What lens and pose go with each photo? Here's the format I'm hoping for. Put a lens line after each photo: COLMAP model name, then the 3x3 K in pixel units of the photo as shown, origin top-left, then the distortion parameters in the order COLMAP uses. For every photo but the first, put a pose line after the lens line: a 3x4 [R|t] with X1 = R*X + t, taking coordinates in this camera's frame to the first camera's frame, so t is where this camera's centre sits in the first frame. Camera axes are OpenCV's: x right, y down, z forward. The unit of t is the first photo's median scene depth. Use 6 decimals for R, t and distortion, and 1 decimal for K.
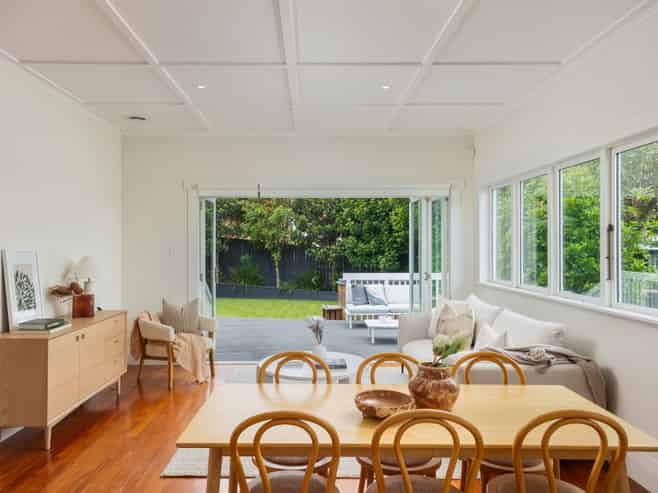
lens RADIAL K [[490.4, 0, 328.6], [0, 490.4, 242.9], [0, 0, 1]] dist [0.004368, 0.002081]
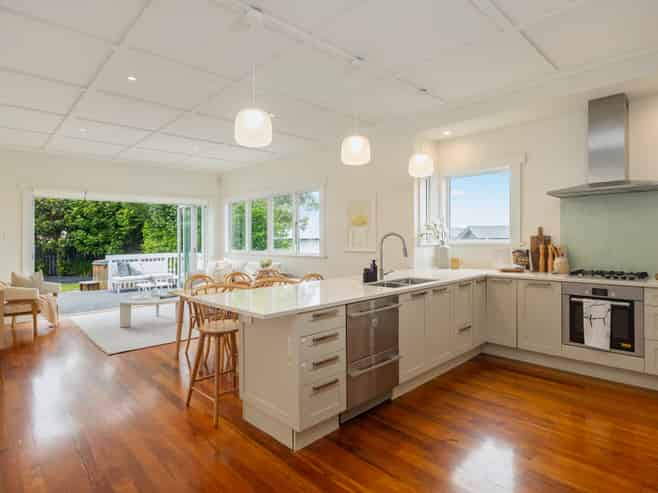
lens RADIAL K [[368.7, 0, 319.1], [0, 368.7, 233.3], [0, 0, 1]] dist [0.004305, -0.002469]
pose [[0.742441, -0.001412, 0.669910, -0.197523], [0.009089, 0.999927, -0.007965, 0.011691], [-0.669850, 0.012003, 0.742400, -0.159768]]
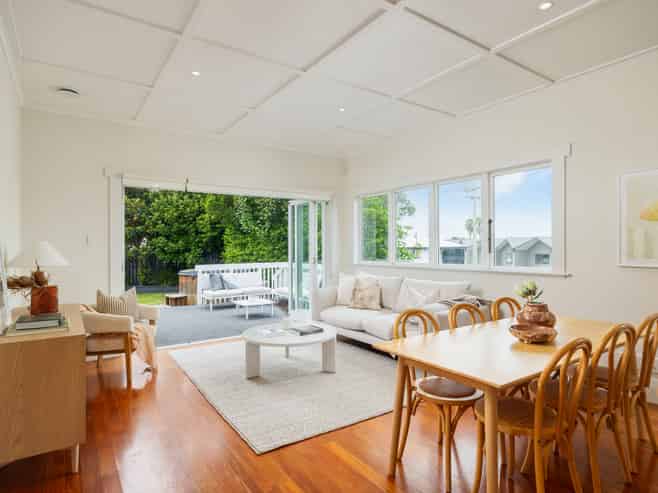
lens RADIAL K [[368.7, 0, 315.6], [0, 368.7, 246.4], [0, 0, 1]] dist [0.004305, -0.002469]
pose [[0.837447, -0.003091, 0.546510, -0.188970], [0.003835, 0.999993, -0.000221, 0.016365], [-0.546505, 0.002281, 0.837453, 0.090325]]
